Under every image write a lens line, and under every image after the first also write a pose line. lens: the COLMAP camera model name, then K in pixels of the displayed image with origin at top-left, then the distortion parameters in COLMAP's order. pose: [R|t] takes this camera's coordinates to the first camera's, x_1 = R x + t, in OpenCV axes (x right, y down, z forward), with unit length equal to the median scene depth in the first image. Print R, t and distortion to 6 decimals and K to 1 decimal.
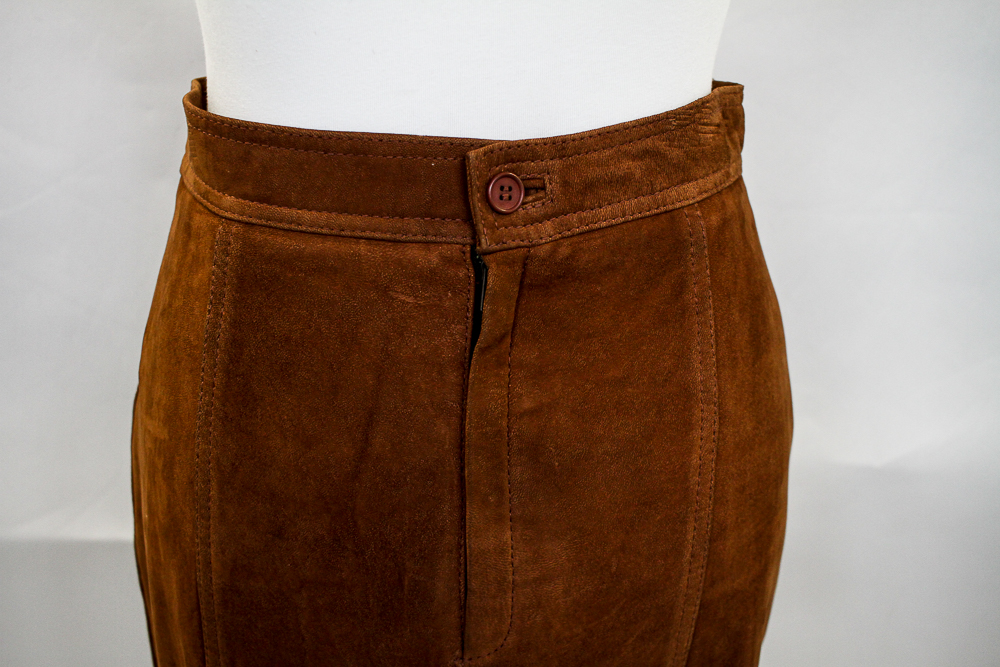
lens RADIAL K [[1121.5, 0, 484.6], [0, 1121.5, 335.7], [0, 0, 1]] dist [-0.138942, 0.143386]
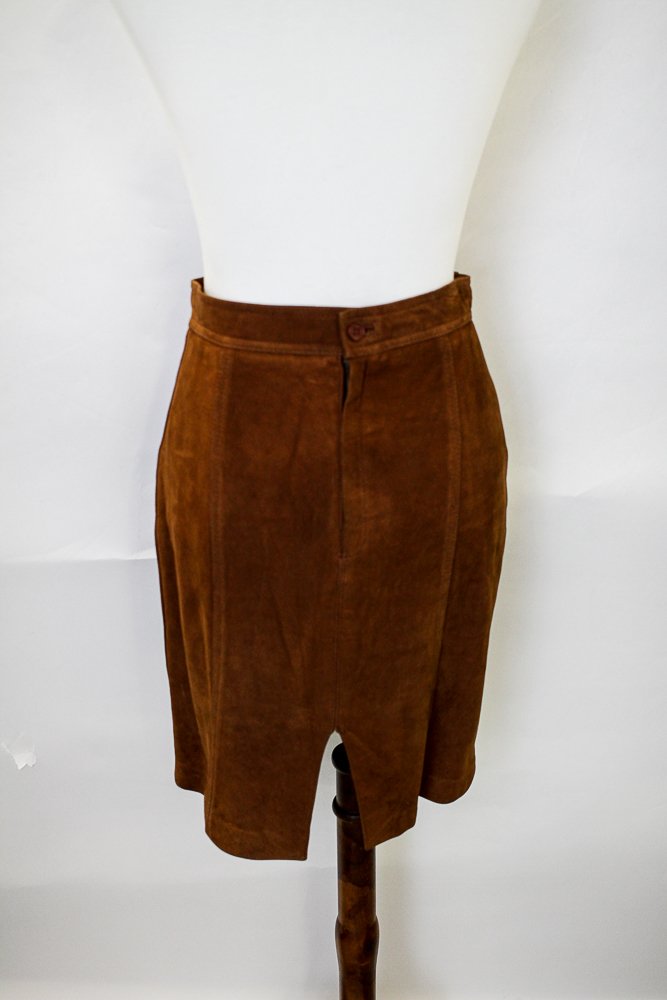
lens RADIAL K [[1121.5, 0, 333.5], [0, 1121.5, 500.0], [0, 0, 1]] dist [-0.138942, 0.143386]
pose [[0.999115, -0.032457, 0.026771, -0.089712], [0.032378, 0.999470, 0.003377, 0.181326], [-0.026867, -0.002507, 0.999636, -1.112745]]
